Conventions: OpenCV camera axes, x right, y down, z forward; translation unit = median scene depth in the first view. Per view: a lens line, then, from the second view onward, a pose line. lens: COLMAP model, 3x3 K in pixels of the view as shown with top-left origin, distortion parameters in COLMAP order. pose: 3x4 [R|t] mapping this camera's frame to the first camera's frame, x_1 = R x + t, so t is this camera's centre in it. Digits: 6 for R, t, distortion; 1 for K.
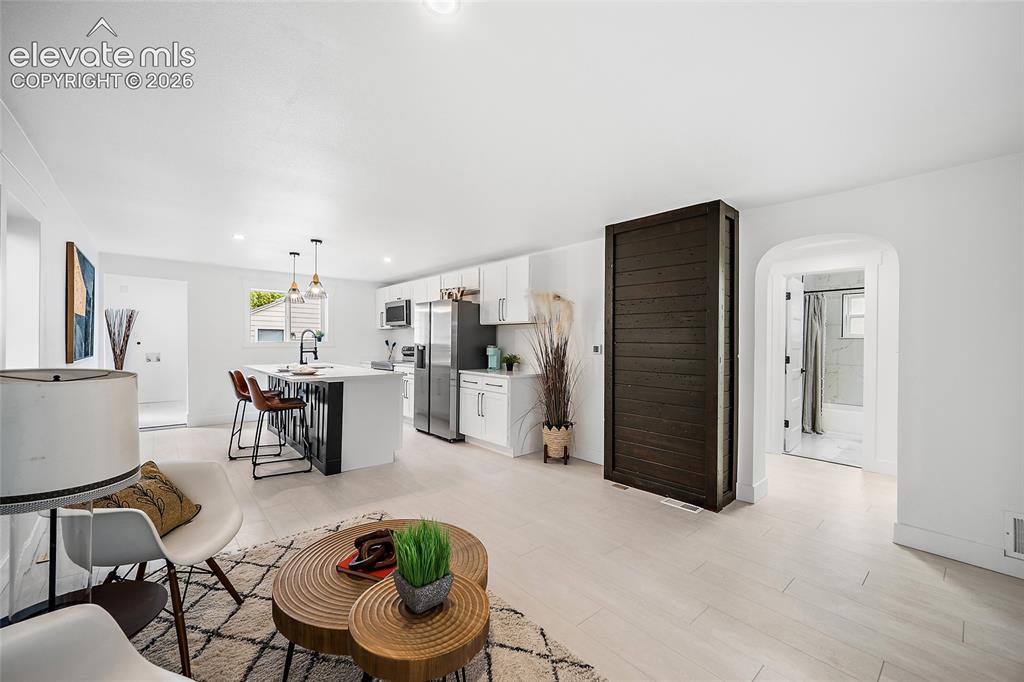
lens RADIAL K [[407.4, 0, 510.8], [0, 407.4, 350.5], [0, 0, 1]] dist [-0.001243, -0.000098]
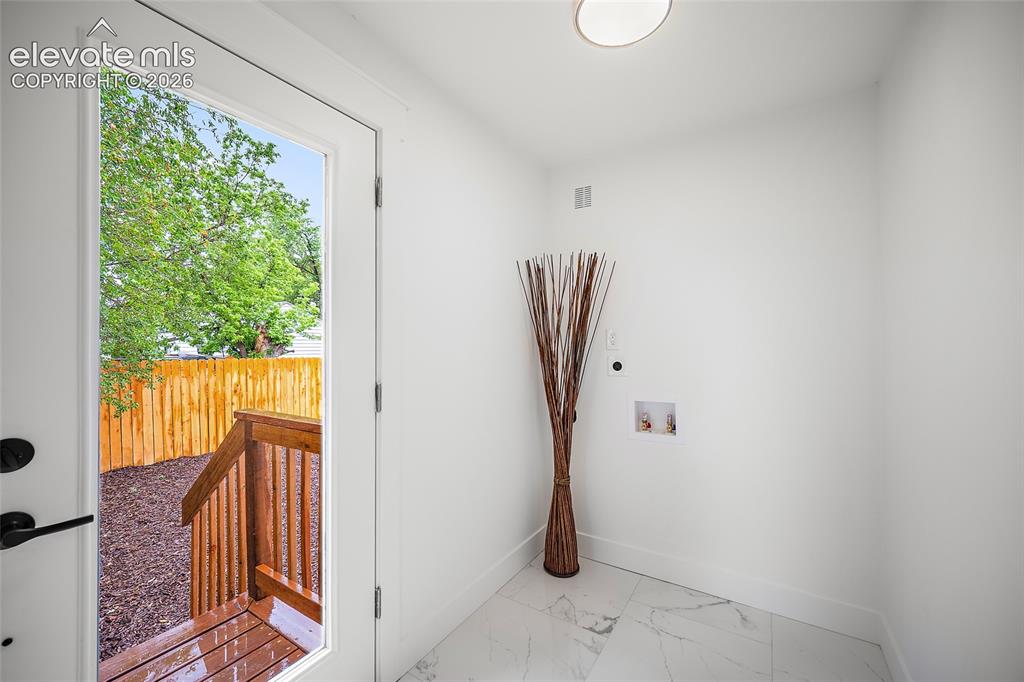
lens RADIAL K [[407.4, 0, 510.8], [0, 407.4, 350.5], [0, 0, 1]] dist [-0.001243, -0.000098]
pose [[0.274456, -0.008009, -0.961566, -1.006533], [-0.008617, 0.999905, -0.010787, -0.041279], [0.961561, 0.011246, 0.274361, 1.311475]]
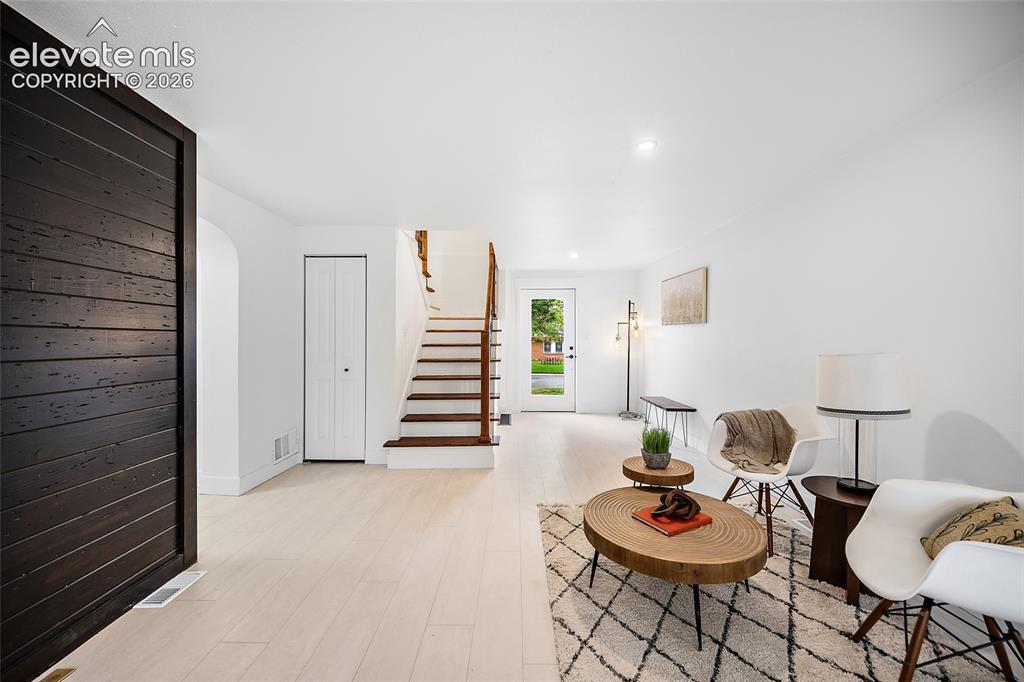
lens RADIAL K [[404.4, 0, 514.6], [0, 404.4, 338.2], [0, 0, 1]] dist [0.000579, 0.000099]
pose [[-0.750714, -0.010944, 0.660537, -0.243047], [0.001917, 0.999822, 0.018744, -0.009820], [-0.660625, 0.015338, -0.750559, 0.712335]]
